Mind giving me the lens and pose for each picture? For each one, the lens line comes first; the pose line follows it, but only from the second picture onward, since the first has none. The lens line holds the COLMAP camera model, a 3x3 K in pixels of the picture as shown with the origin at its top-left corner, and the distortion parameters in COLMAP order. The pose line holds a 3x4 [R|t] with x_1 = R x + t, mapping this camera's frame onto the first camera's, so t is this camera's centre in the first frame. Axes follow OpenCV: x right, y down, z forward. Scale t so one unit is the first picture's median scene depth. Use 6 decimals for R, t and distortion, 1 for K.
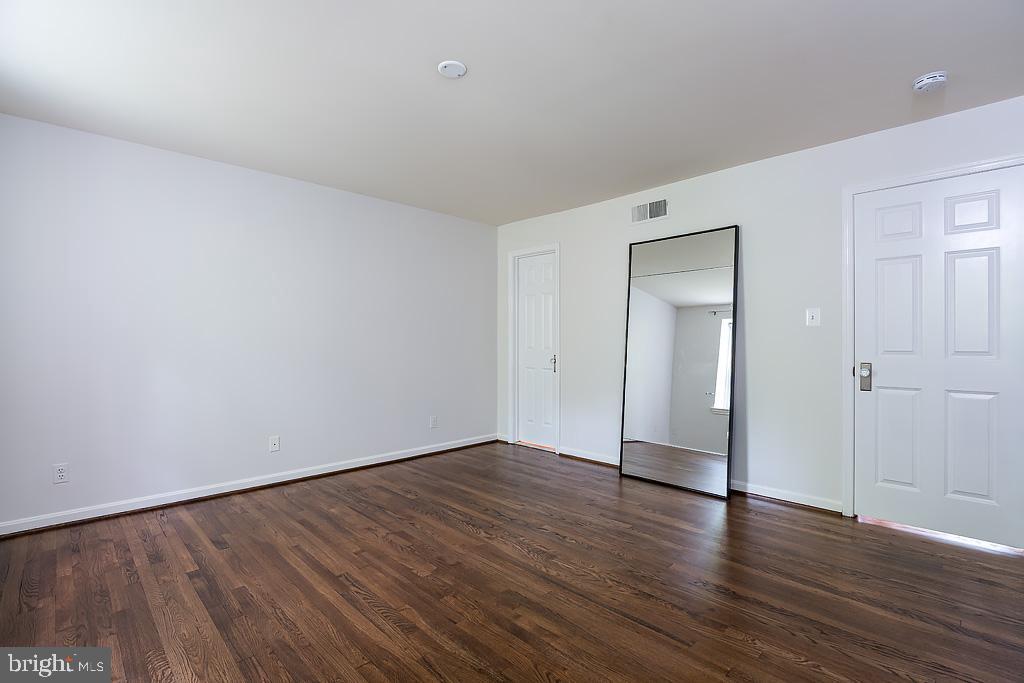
lens RADIAL K [[473.0, 0, 521.9], [0, 473.0, 338.7], [0, 0, 1]] dist [-0.017723, 0.001650]
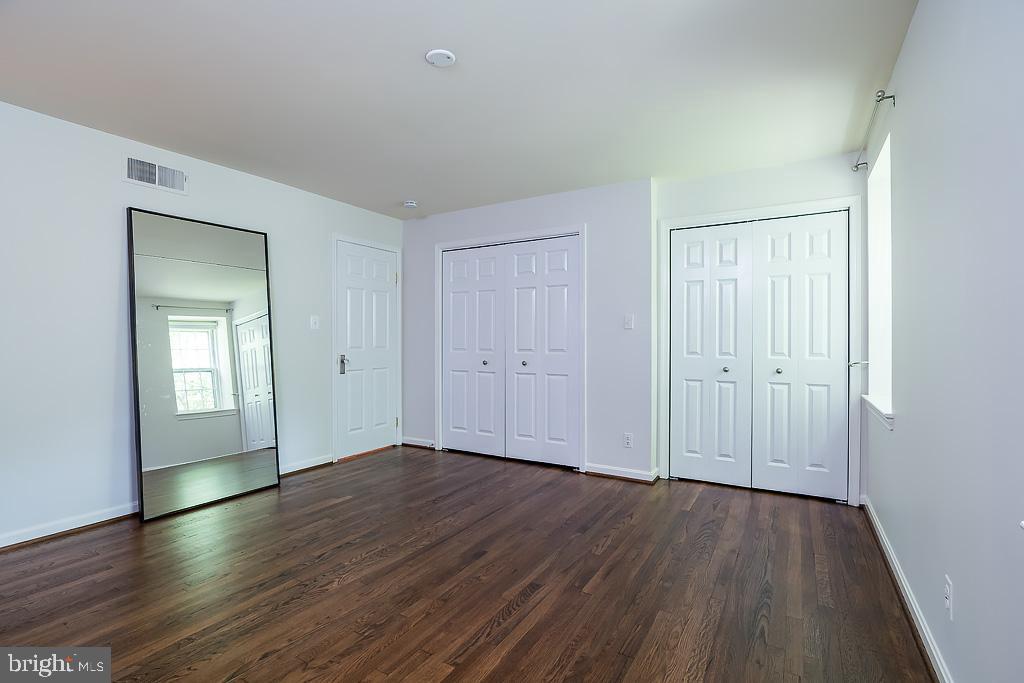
lens RADIAL K [[473.0, 0, 509.5], [0, 473.0, 341.2], [0, 0, 1]] dist [-0.017723, 0.001650]
pose [[-0.236634, -0.001078, 0.971598, -0.856204], [-0.005062, 0.999987, -0.000124, 0.003943], [-0.971586, -0.004948, -0.236637, 0.839970]]
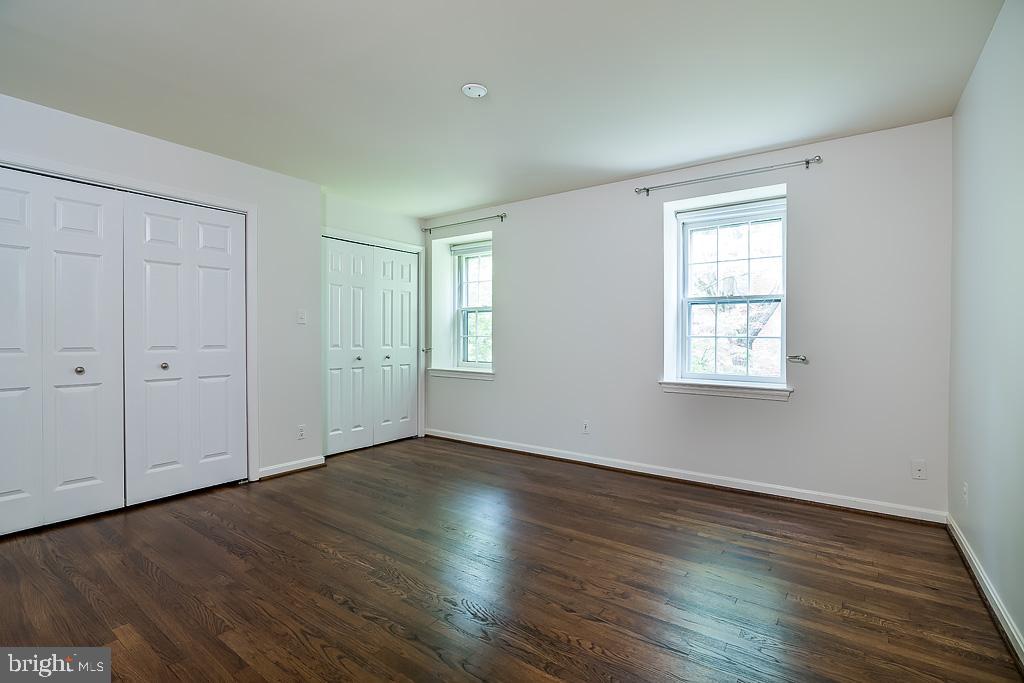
lens RADIAL K [[473.0, 0, 512.7], [0, 473.0, 338.8], [0, 0, 1]] dist [-0.017723, 0.001650]
pose [[-0.987465, -0.000339, -0.157836, -0.048786], [-0.000571, 0.999999, 0.001427, 0.008416], [0.157835, 0.001500, -0.987464, 1.628048]]
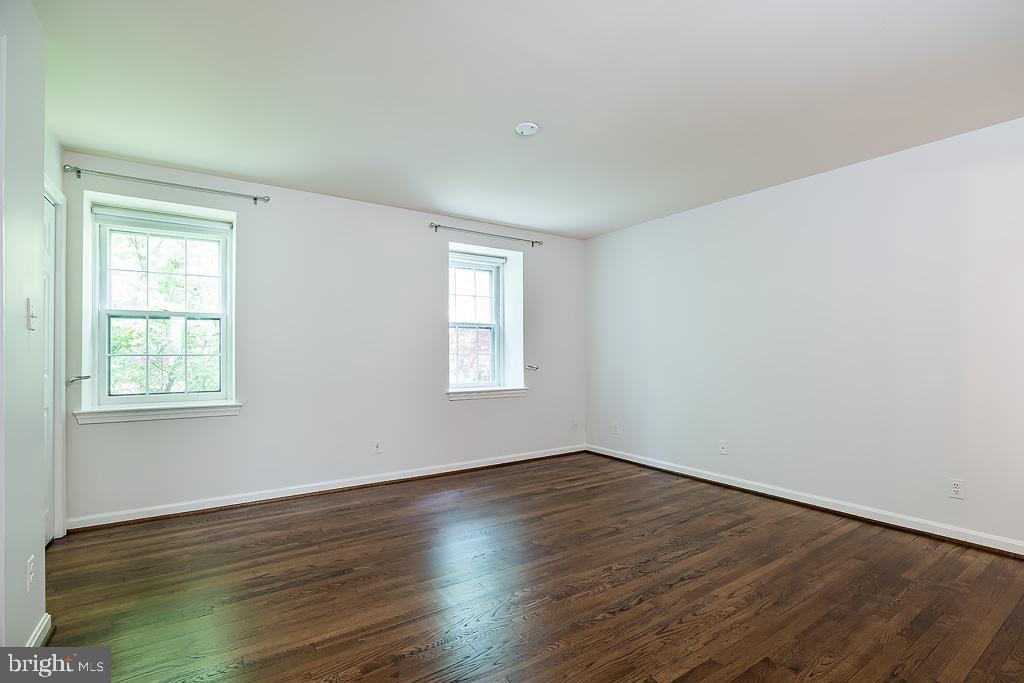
lens RADIAL K [[473.0, 0, 504.1], [0, 473.0, 347.7], [0, 0, 1]] dist [-0.017723, 0.001650]
pose [[-0.200524, -0.011492, -0.979621, 0.795264], [0.010074, 0.999854, -0.013792, 0.007145], [0.979637, -0.012635, -0.200379, 0.911848]]
